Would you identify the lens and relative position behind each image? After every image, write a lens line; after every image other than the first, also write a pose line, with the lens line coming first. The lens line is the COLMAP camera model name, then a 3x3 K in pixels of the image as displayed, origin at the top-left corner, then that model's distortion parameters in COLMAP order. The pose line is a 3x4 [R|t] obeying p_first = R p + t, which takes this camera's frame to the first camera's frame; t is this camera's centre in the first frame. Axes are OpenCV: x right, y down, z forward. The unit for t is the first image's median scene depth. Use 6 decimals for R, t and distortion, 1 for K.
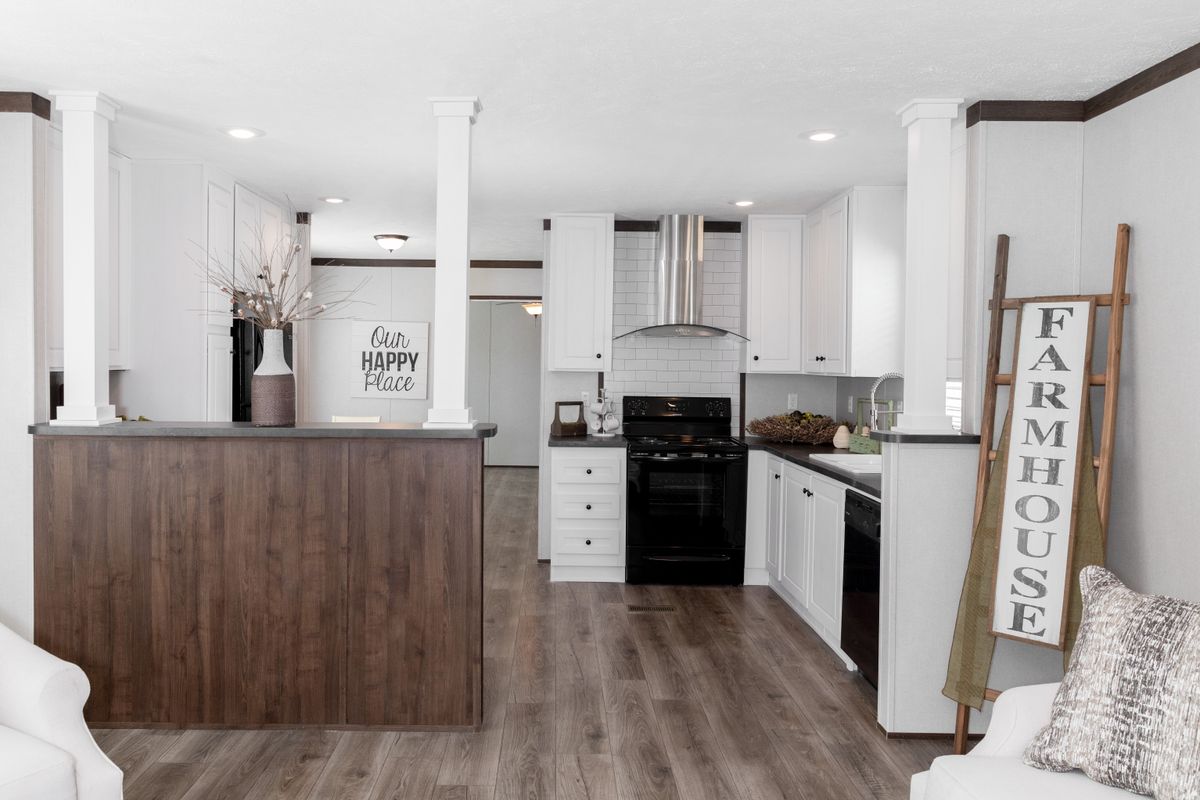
lens RADIAL K [[953.3, 0, 555.0], [0, 953.3, 381.0], [0, 0, 1]] dist [-0.001081, 0.003022]
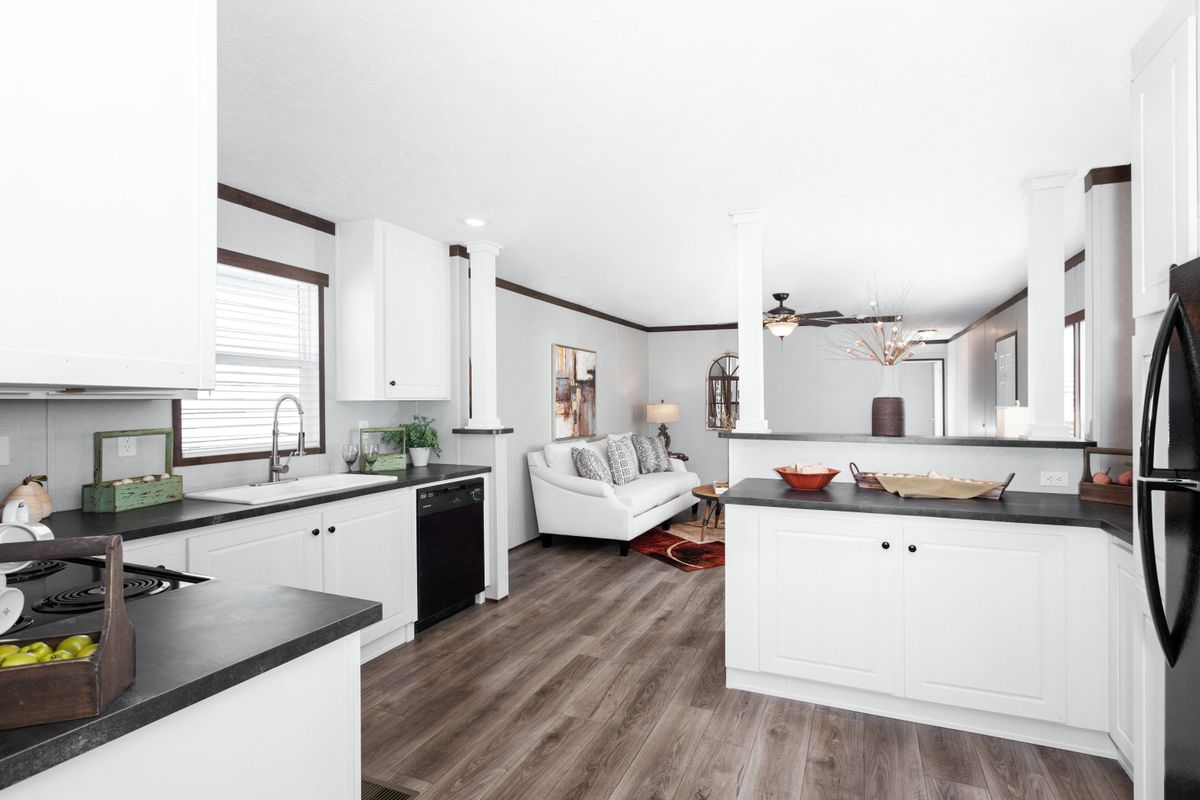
lens RADIAL K [[580.1, 0, 630.5], [0, 580.1, 401.4], [0, 0, 1]] dist [0.001463, -0.001281]
pose [[-0.928799, -0.007555, 0.370507, -0.268240], [-0.000444, 0.999814, 0.019273, -0.017228], [-0.370584, 0.017736, -0.928630, 1.915661]]
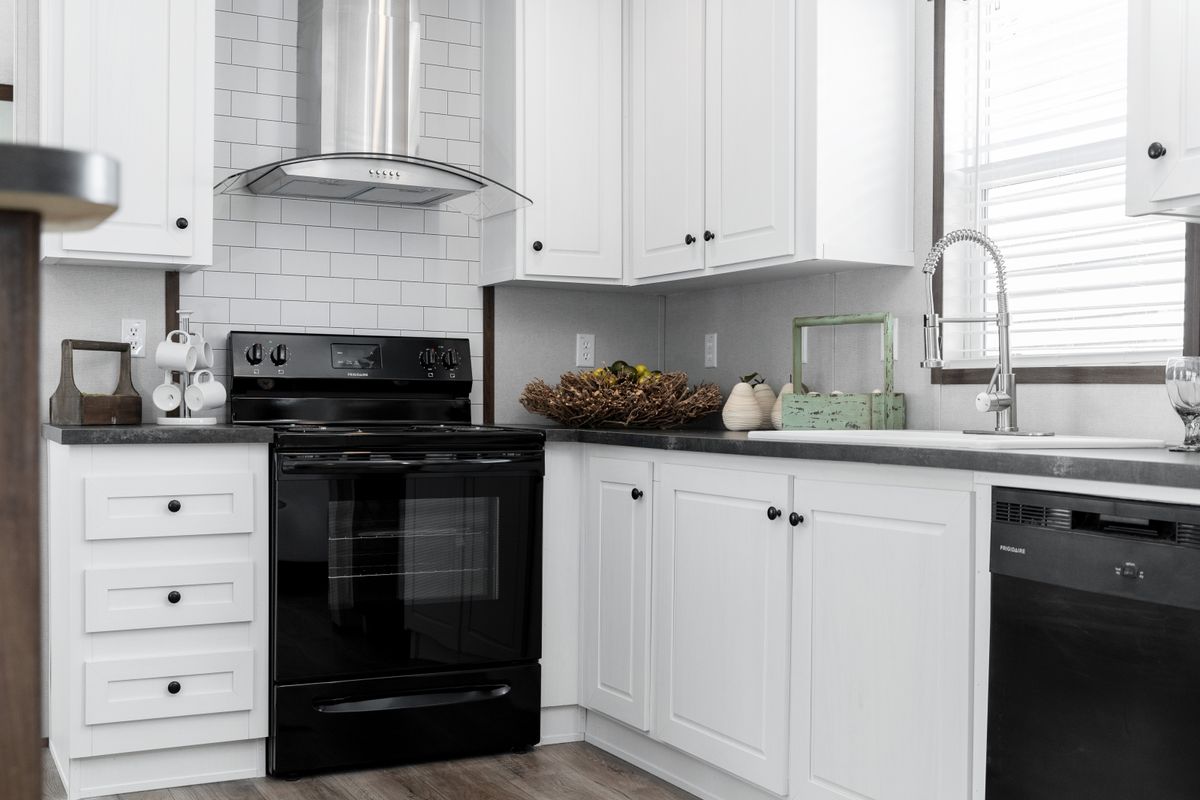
lens RADIAL K [[1352.1, 0, 616.1], [0, 1352.1, 407.4], [0, 0, 1]] dist [0.028533, 0.000000]
pose [[0.885758, -0.009422, 0.464052, -0.102193], [0.012115, 0.999923, -0.002821, 0.096997], [-0.463989, 0.008121, 0.885804, 0.703796]]
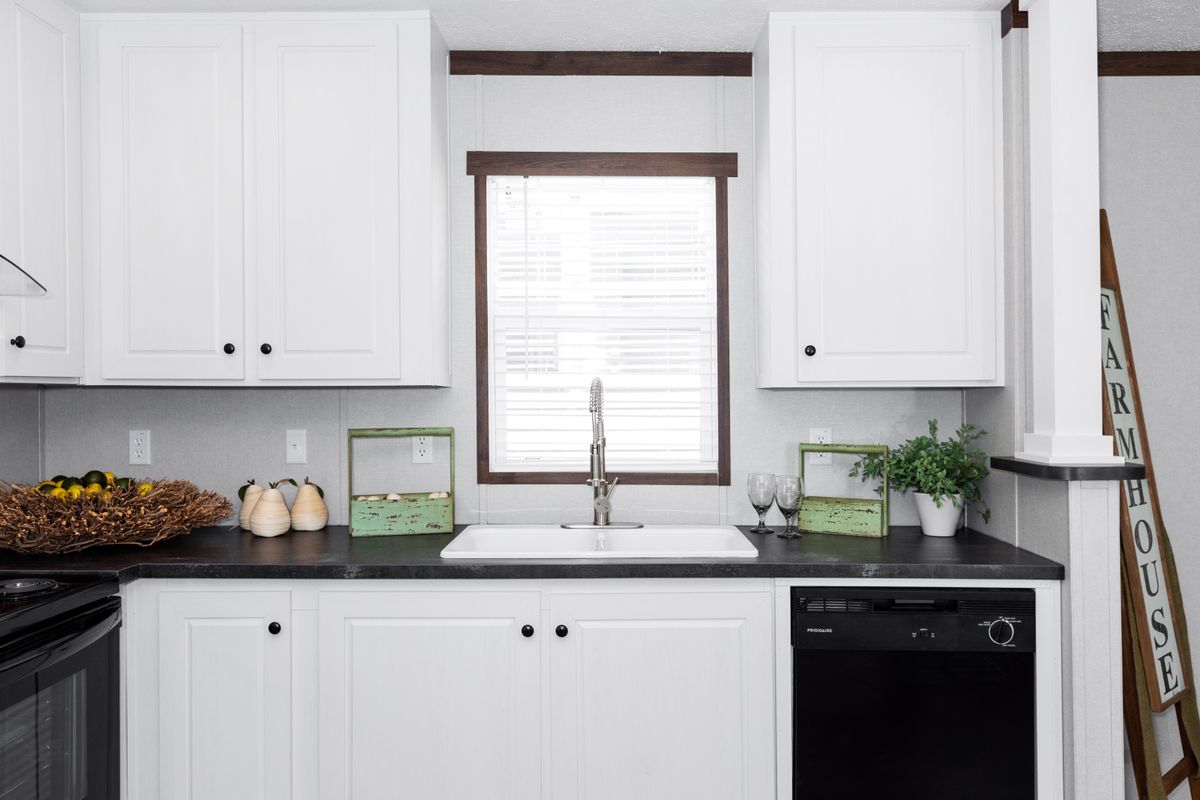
lens RADIAL K [[905.7, 0, 606.2], [0, 905.7, 393.4], [0, 0, 1]] dist [0.009353, -0.009611]
pose [[0.007182, -0.014352, 0.999871, -0.255052], [0.017613, 0.999744, 0.014224, -0.008590], [-0.999819, 0.017508, 0.007432, 1.328974]]
